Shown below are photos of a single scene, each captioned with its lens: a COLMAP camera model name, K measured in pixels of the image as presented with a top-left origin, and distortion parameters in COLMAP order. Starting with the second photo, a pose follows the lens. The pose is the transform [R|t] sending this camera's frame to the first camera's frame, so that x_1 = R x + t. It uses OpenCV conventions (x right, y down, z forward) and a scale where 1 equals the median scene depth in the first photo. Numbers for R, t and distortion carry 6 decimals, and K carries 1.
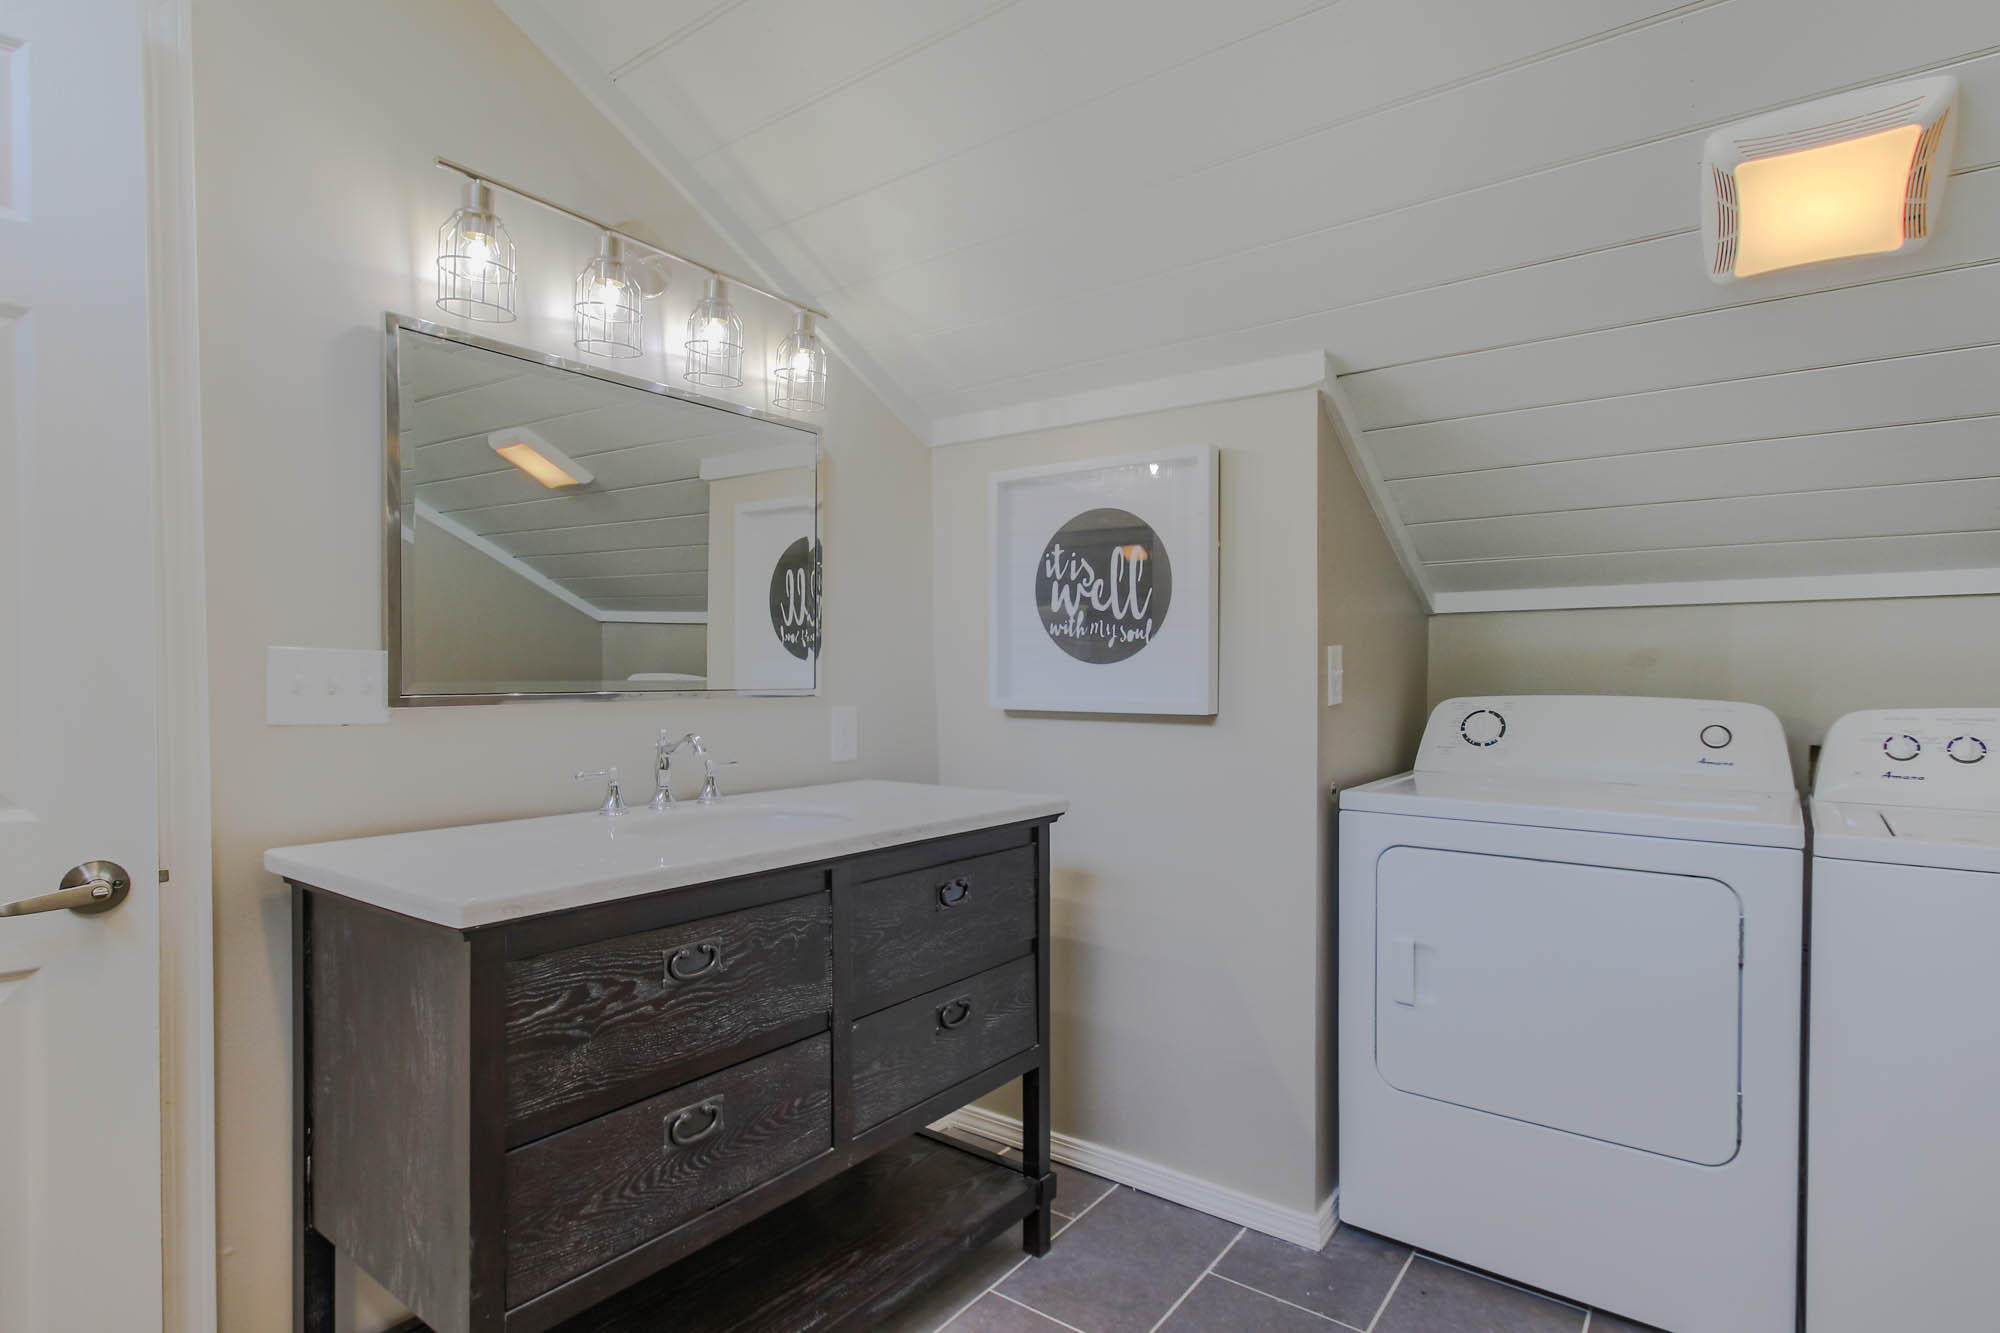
lens RADIAL K [[913.8, 0, 978.9], [0, 913.8, 690.6], [0, 0, 1]] dist [0.027307, -0.015473]
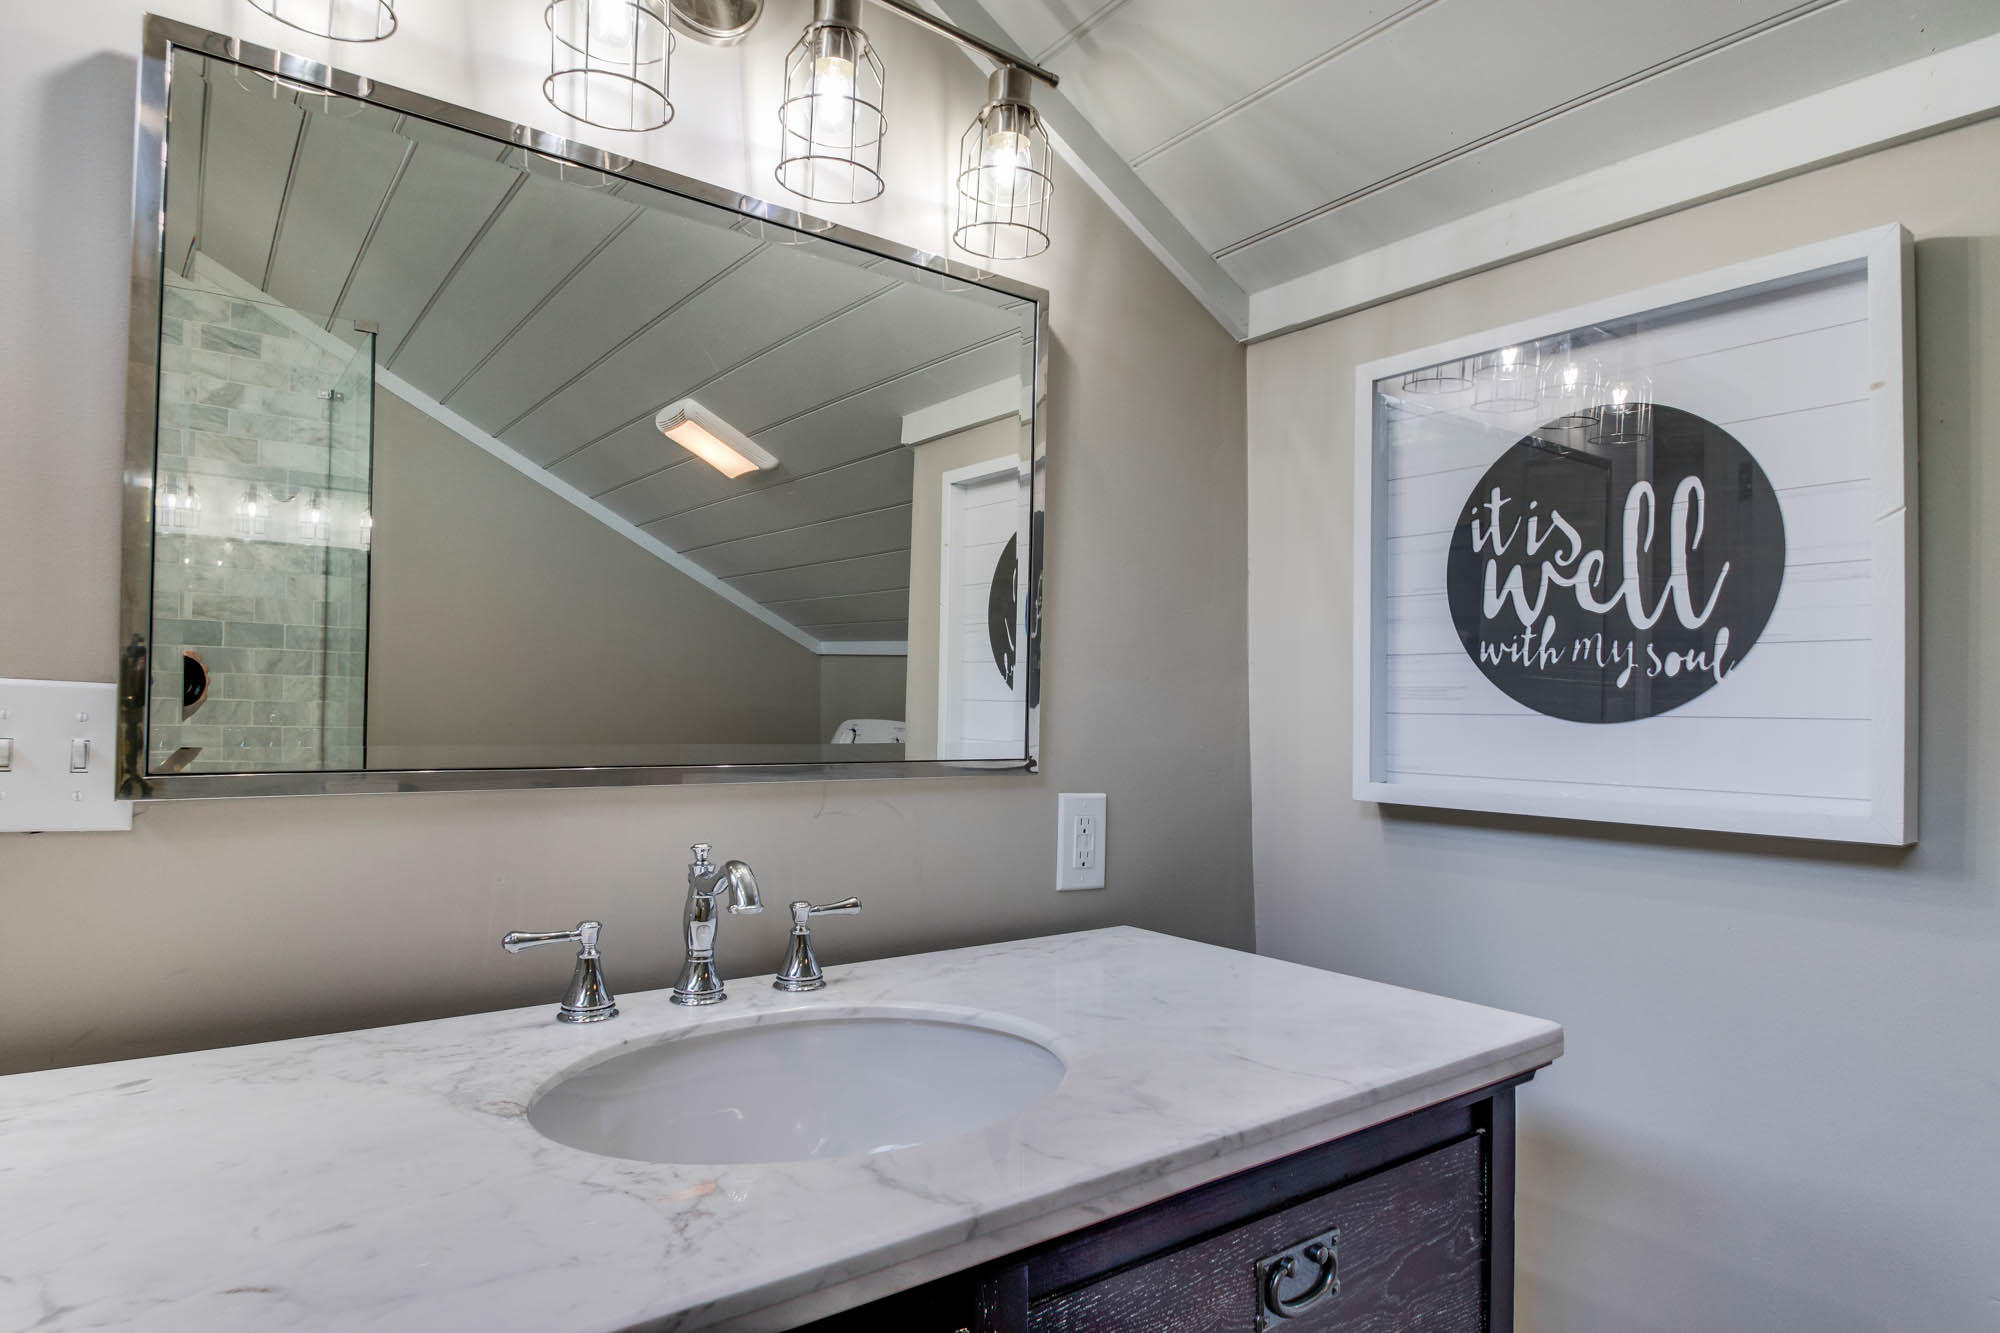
lens RADIAL K [[961.0, 0, 991.8], [0, 961.0, 713.3], [0, 0, 1]] dist [-0.026424, -0.000546]
pose [[0.957677, 0.013085, -0.287548, -0.030935], [-0.019738, 0.999600, -0.020251, -0.017107], [0.287168, 0.025070, 0.957552, 0.417397]]
